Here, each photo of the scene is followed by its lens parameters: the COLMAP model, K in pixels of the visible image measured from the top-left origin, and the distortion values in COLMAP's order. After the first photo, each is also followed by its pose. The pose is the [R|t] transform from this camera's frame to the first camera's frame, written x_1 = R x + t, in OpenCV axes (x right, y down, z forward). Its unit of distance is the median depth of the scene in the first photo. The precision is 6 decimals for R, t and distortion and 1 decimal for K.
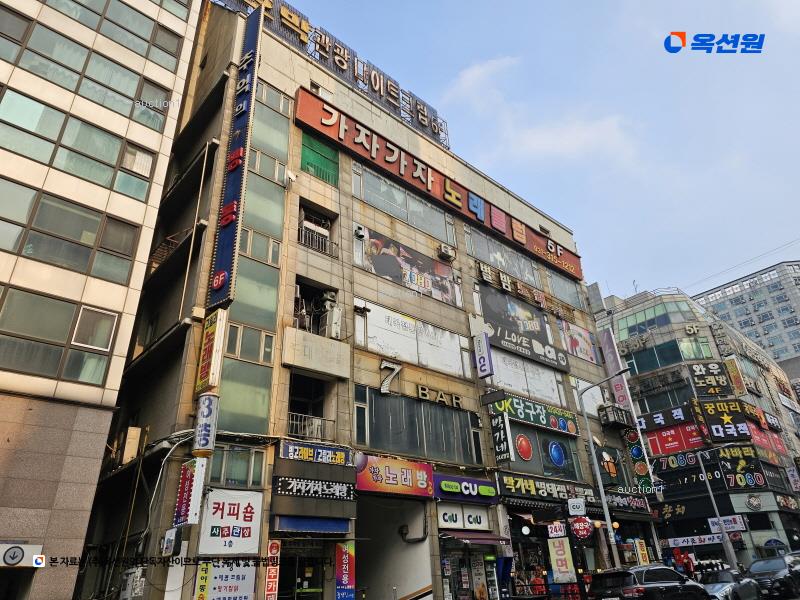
lens RADIAL K [[538.6, 0, 395.6], [0, 538.6, 291.8], [0, 0, 1]] dist [0.072531, -0.058052]
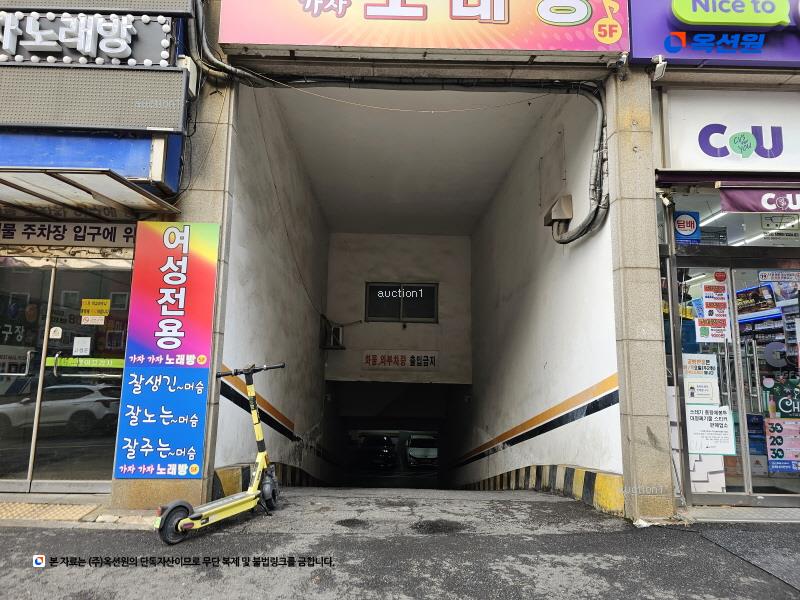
lens RADIAL K [[538.6, 0, 395.6], [0, 538.6, 291.8], [0, 0, 1]] dist [0.072531, -0.058052]
pose [[0.758555, -0.032984, -0.650774, 0.148175], [0.269487, 0.925184, 0.267228, 0.386238], [0.593271, -0.378082, 0.710692, 0.735295]]
